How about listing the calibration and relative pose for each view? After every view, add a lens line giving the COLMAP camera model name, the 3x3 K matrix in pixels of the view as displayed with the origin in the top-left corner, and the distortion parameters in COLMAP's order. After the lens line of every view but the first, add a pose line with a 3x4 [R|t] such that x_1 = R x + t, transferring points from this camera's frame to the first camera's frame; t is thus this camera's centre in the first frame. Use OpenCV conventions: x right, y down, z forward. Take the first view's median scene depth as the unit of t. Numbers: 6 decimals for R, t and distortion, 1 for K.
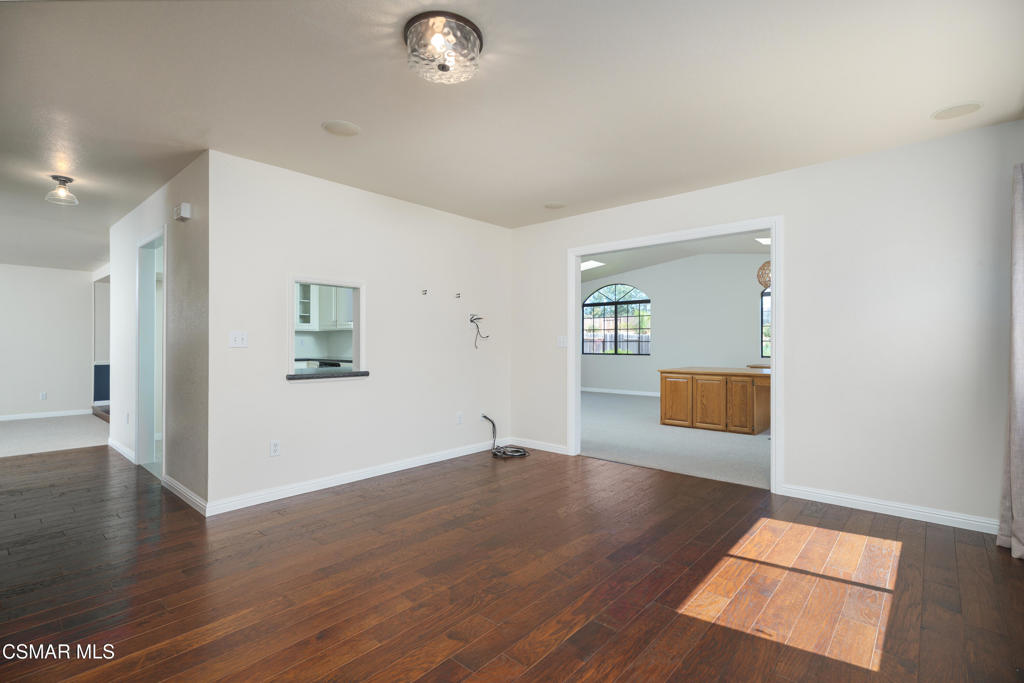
lens RADIAL K [[477.4, 0, 515.6], [0, 477.4, 344.9], [0, 0, 1]] dist [-0.000389, -0.000094]
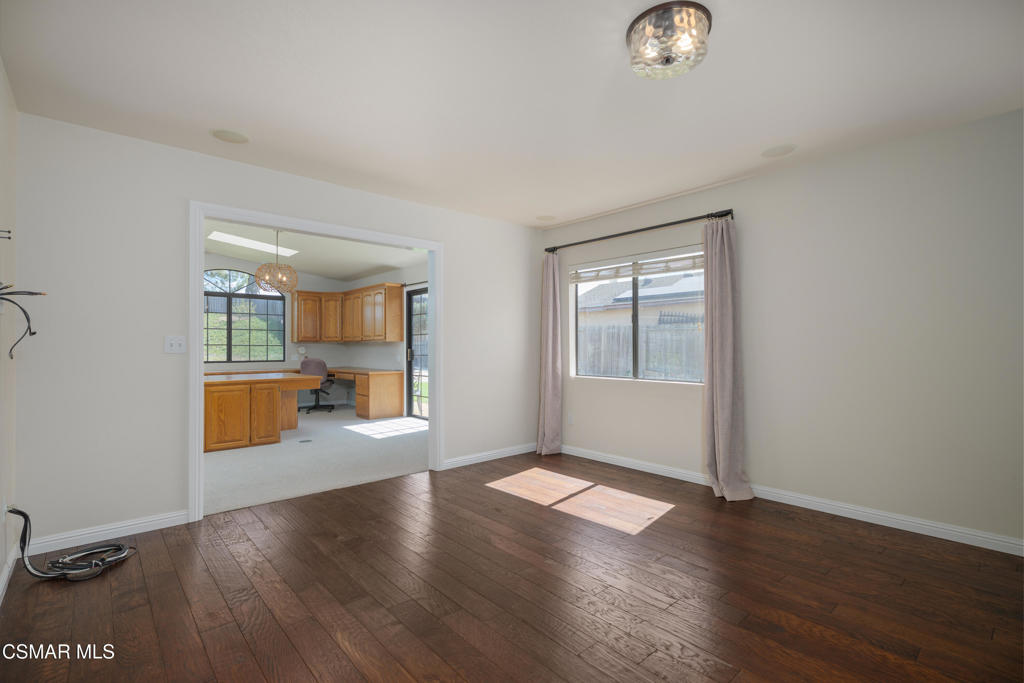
lens RADIAL K [[477.4, 0, 515.6], [0, 477.4, 344.9], [0, 0, 1]] dist [-0.000389, -0.000094]
pose [[0.119700, 0.003501, 0.992804, -0.317538], [0.005873, 0.999974, -0.004235, -0.000612], [-0.992793, 0.006337, 0.119676, 0.333810]]
